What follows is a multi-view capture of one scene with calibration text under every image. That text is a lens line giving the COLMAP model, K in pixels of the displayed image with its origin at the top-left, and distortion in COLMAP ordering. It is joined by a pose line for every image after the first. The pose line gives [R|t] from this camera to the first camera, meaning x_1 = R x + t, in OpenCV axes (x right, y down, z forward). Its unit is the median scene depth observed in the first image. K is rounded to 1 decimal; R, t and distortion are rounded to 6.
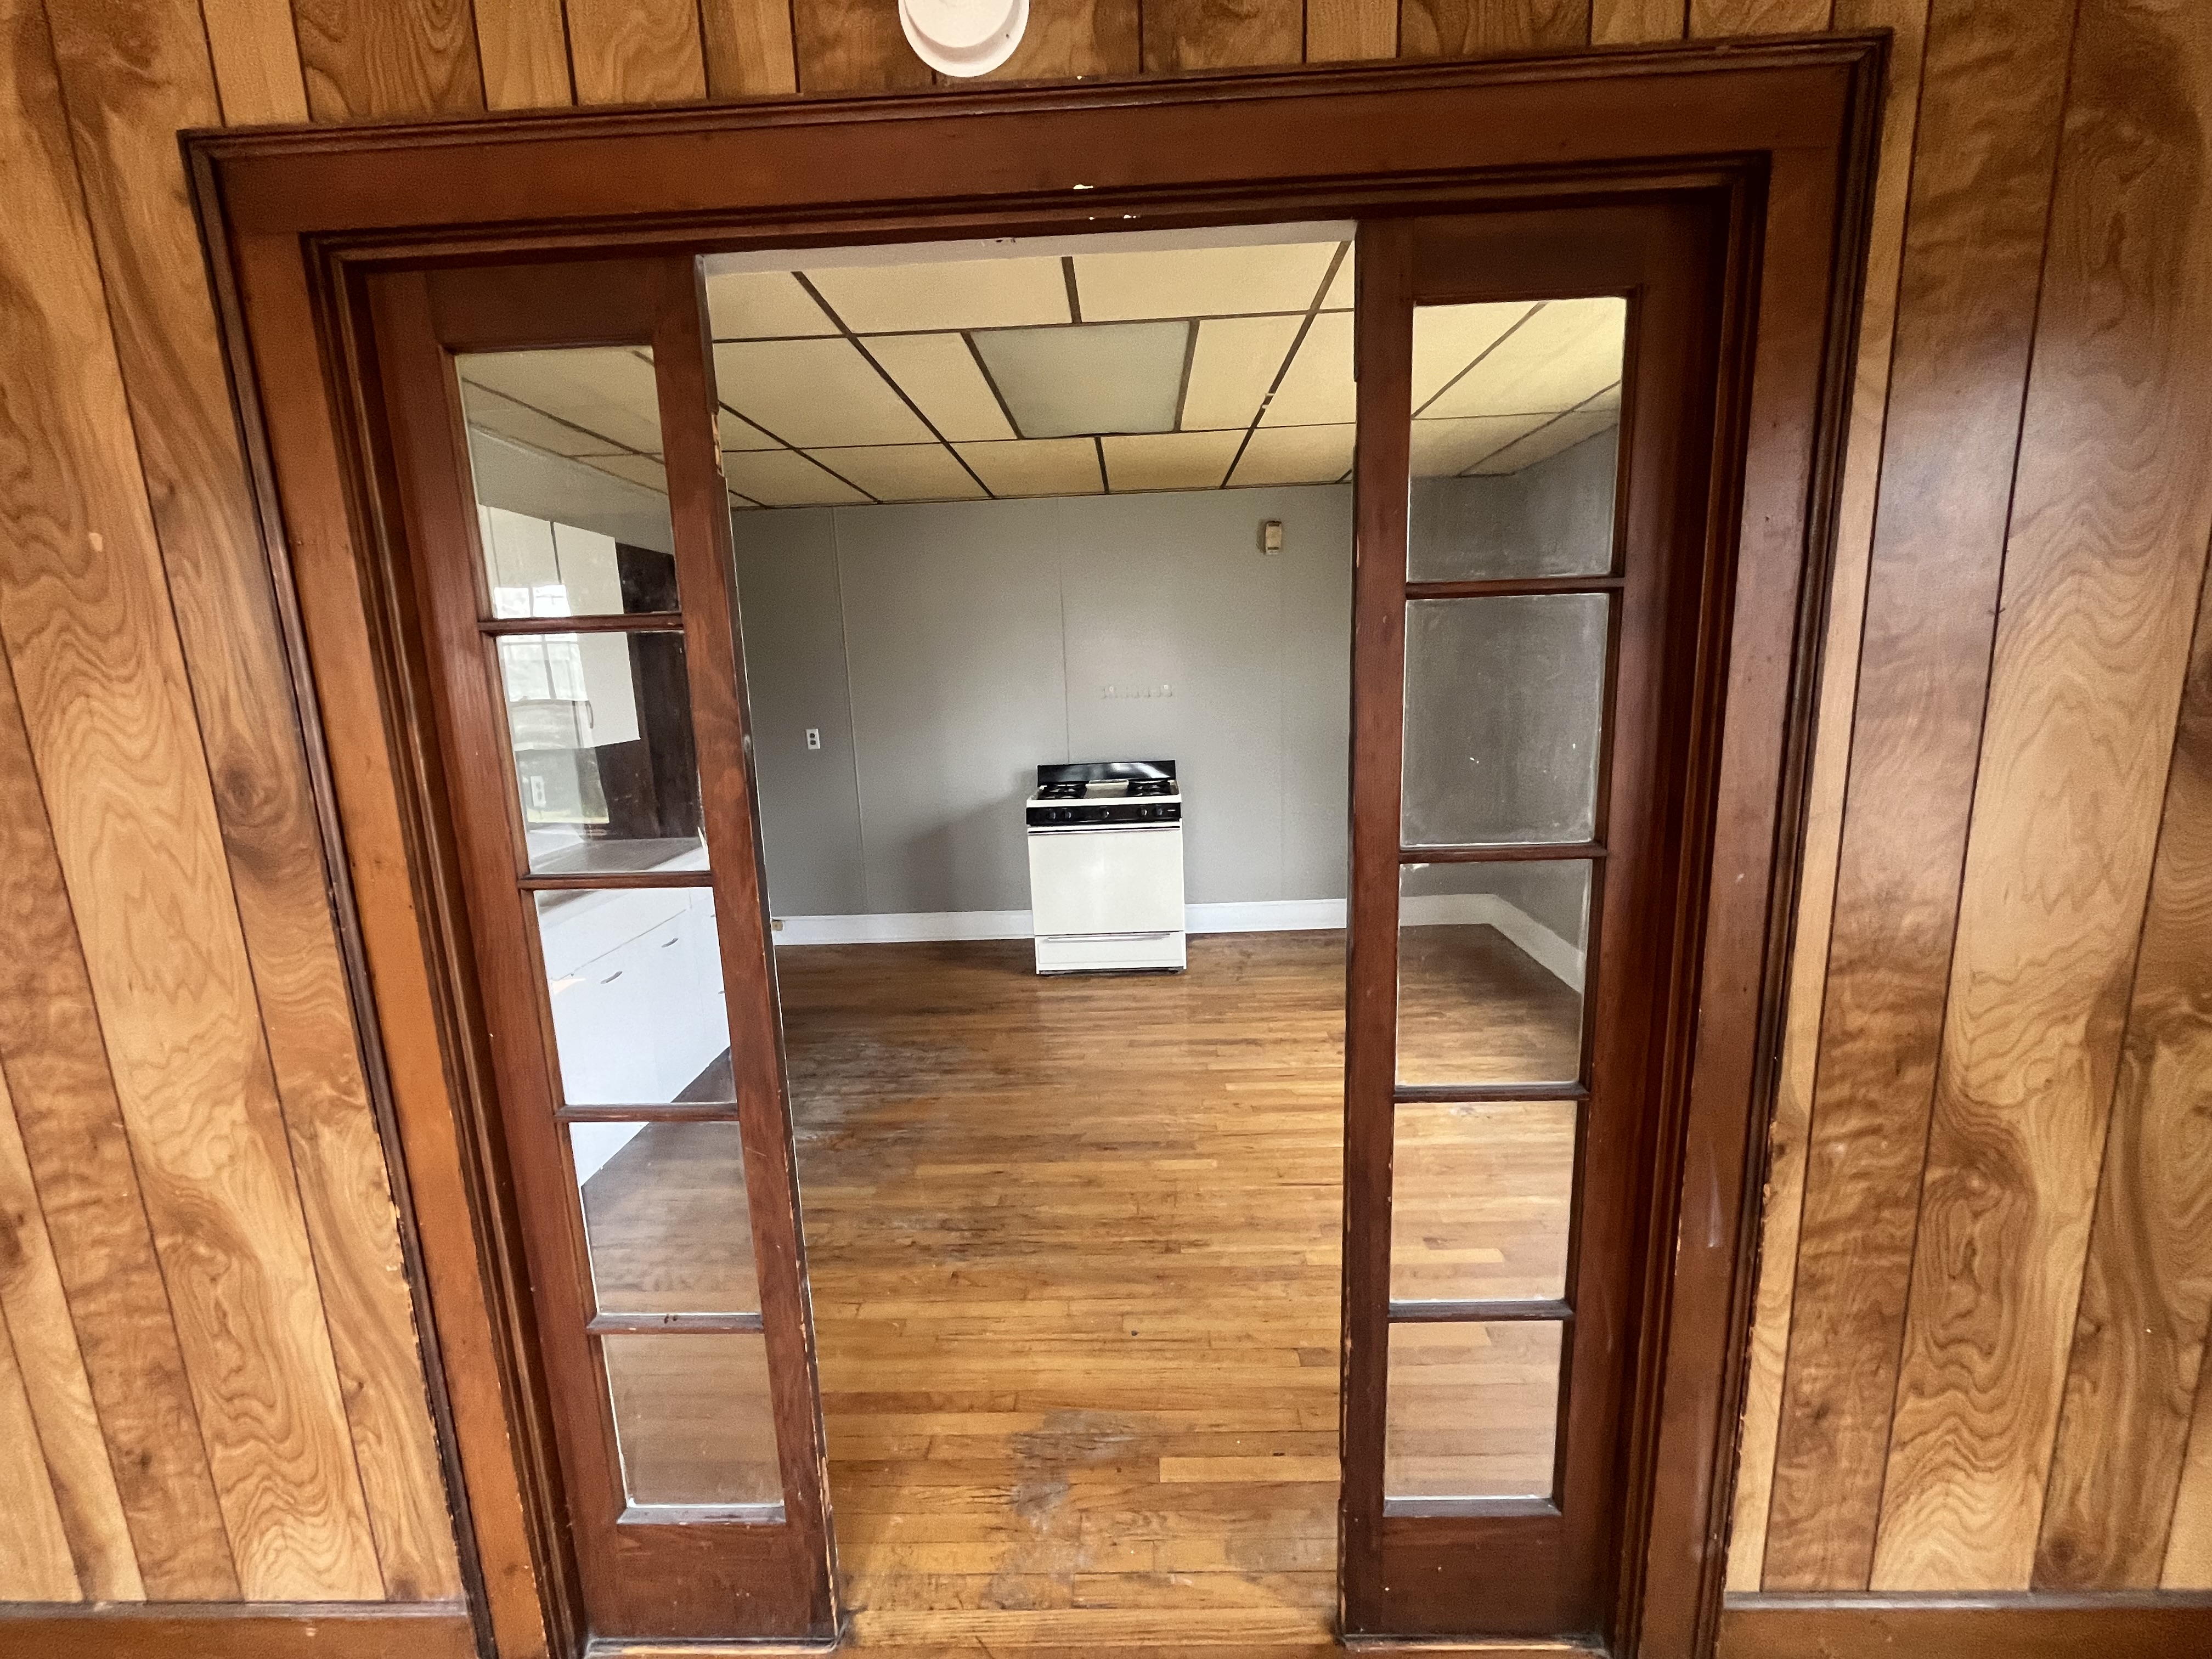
lens RADIAL K [[900.1, 0, 1104.6], [0, 900.1, 831.4], [0, 0, 1]] dist [-0.001555, -0.000412]
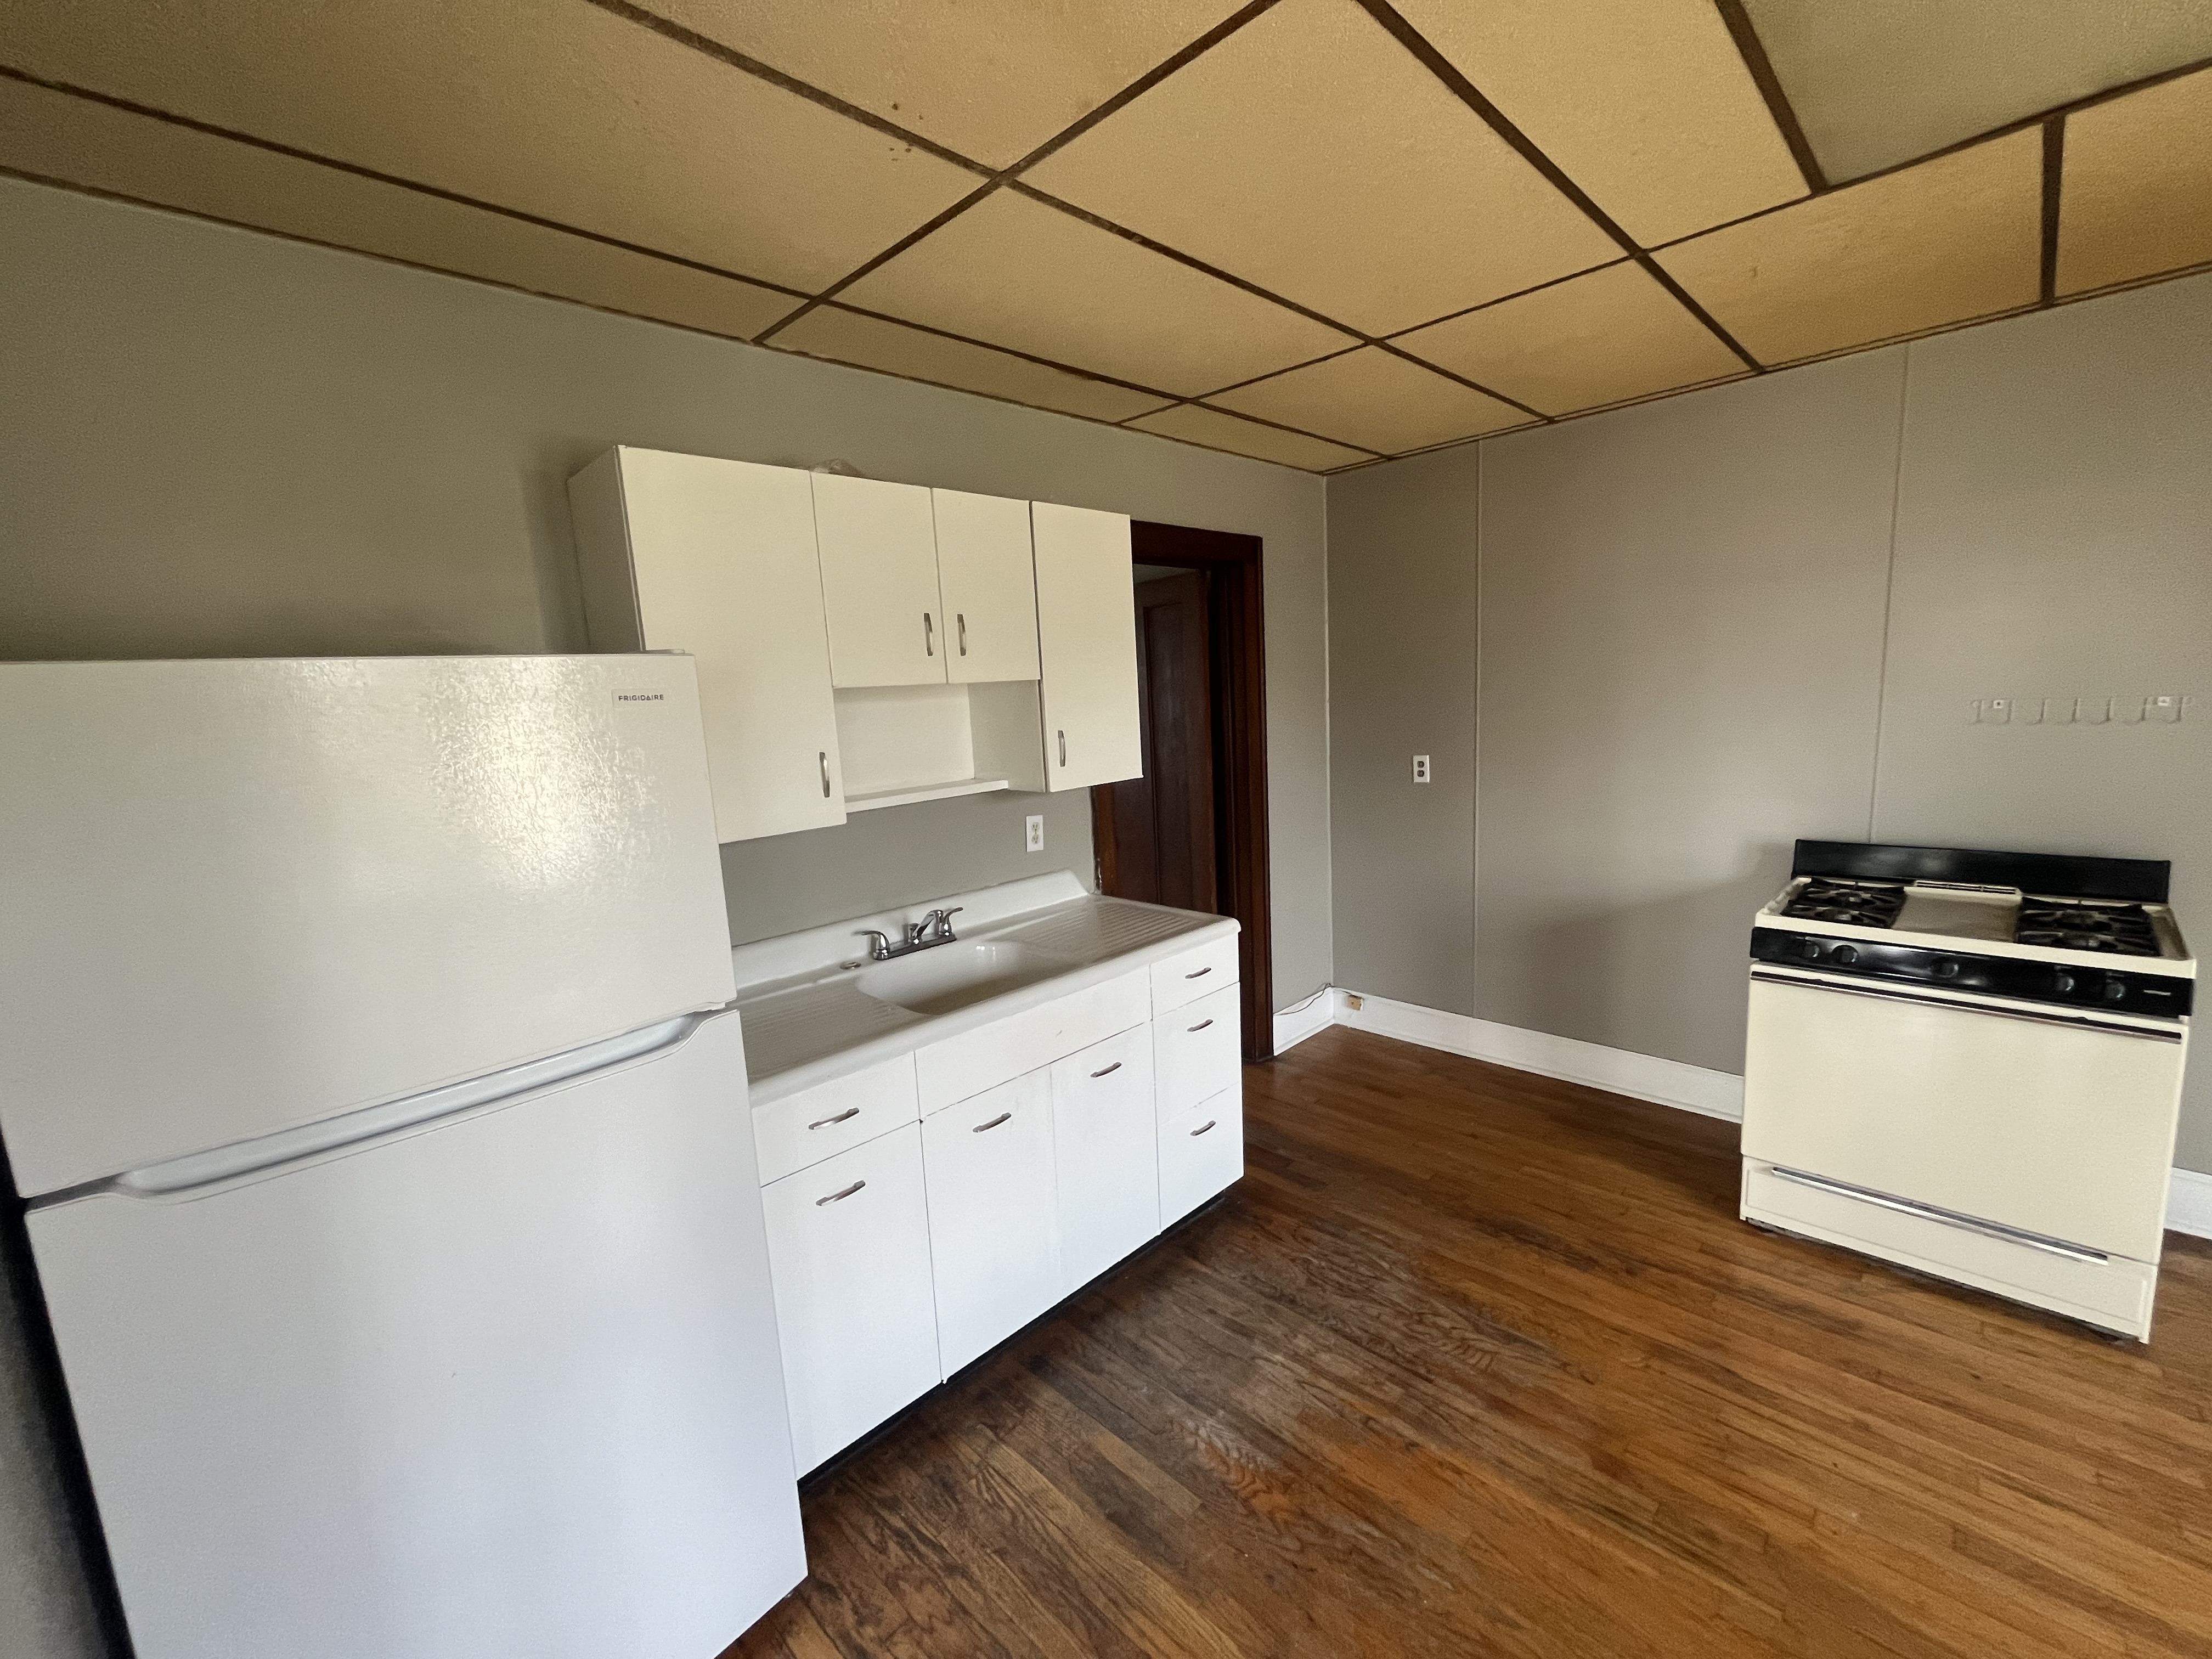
lens RADIAL K [[900.1, 0, 1104.6], [0, 900.1, 831.4], [0, 0, 1]] dist [-0.001555, -0.000412]
pose [[0.728980, 0.103852, -0.676611, -0.038166], [-0.096696, 0.994136, 0.048409, -0.254498], [0.677671, 0.030137, 0.734748, 1.163267]]
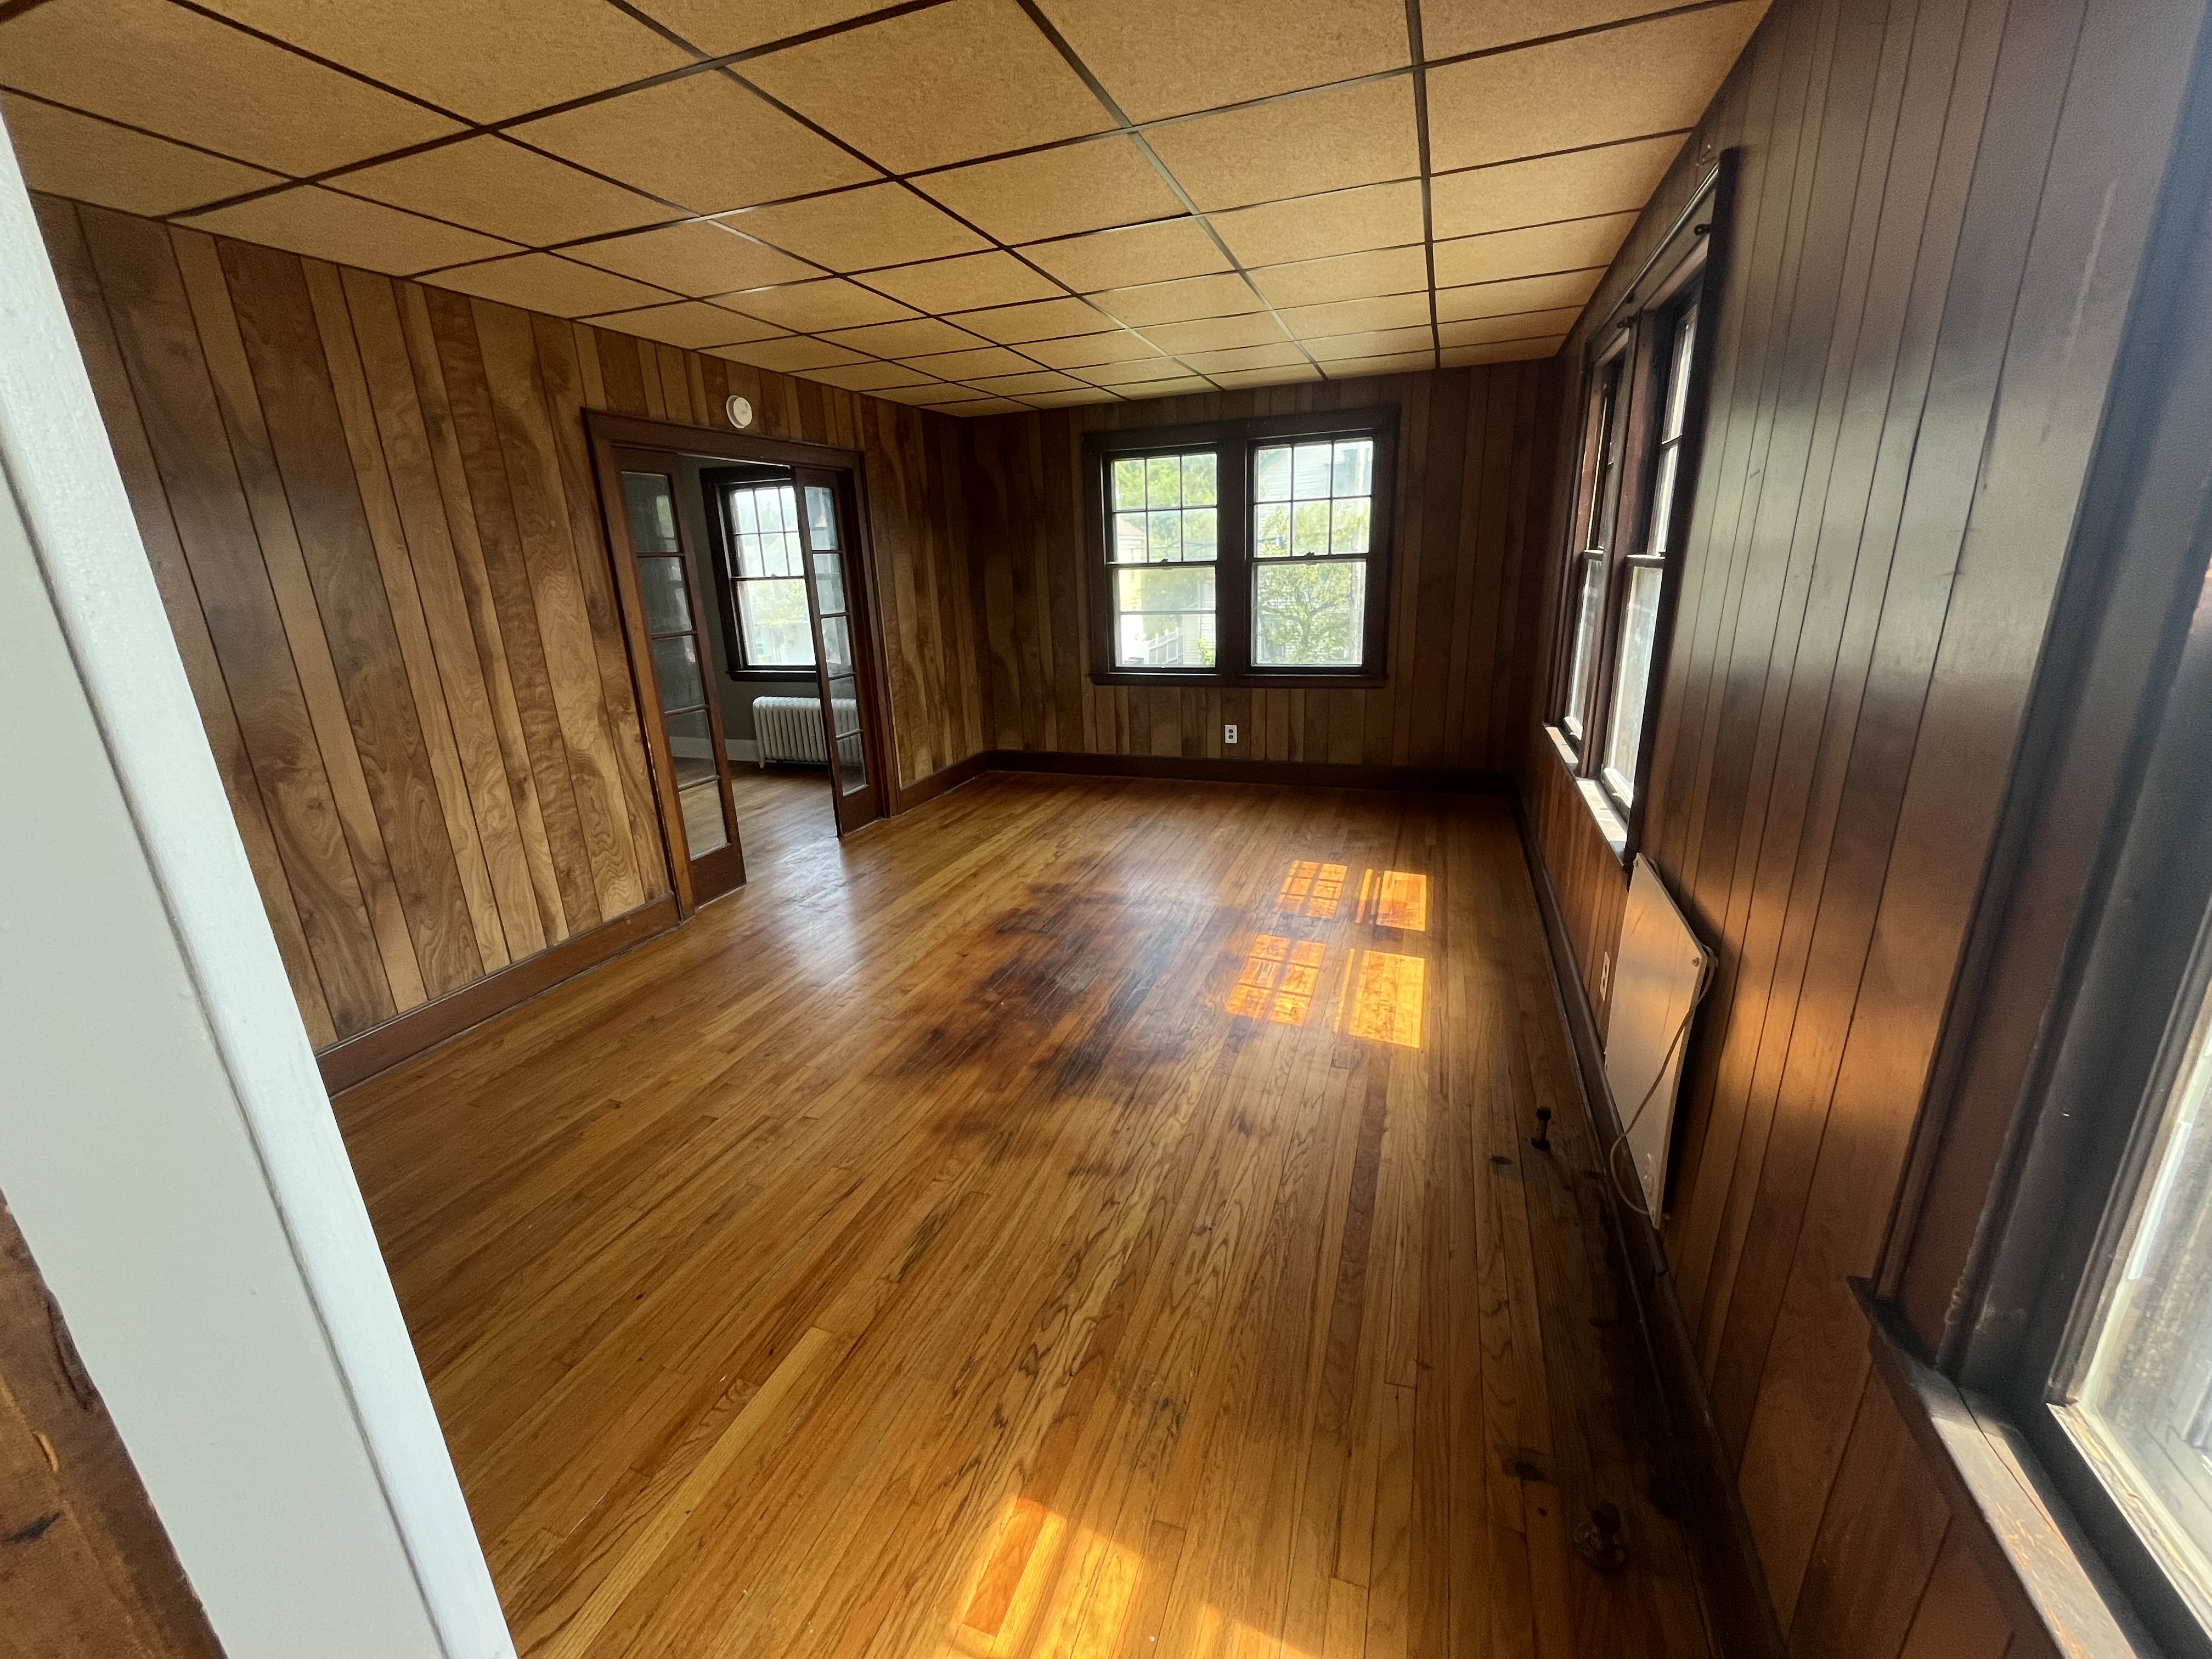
lens RADIAL K [[900.1, 0, 1104.6], [0, 900.1, 831.4], [0, 0, 1]] dist [-0.001555, -0.000412]
pose [[0.317951, -0.254083, 0.913427, -3.184718], [0.195254, 0.960318, 0.199161, 0.393242], [-0.927784, 0.115027, 0.354945, -1.527459]]
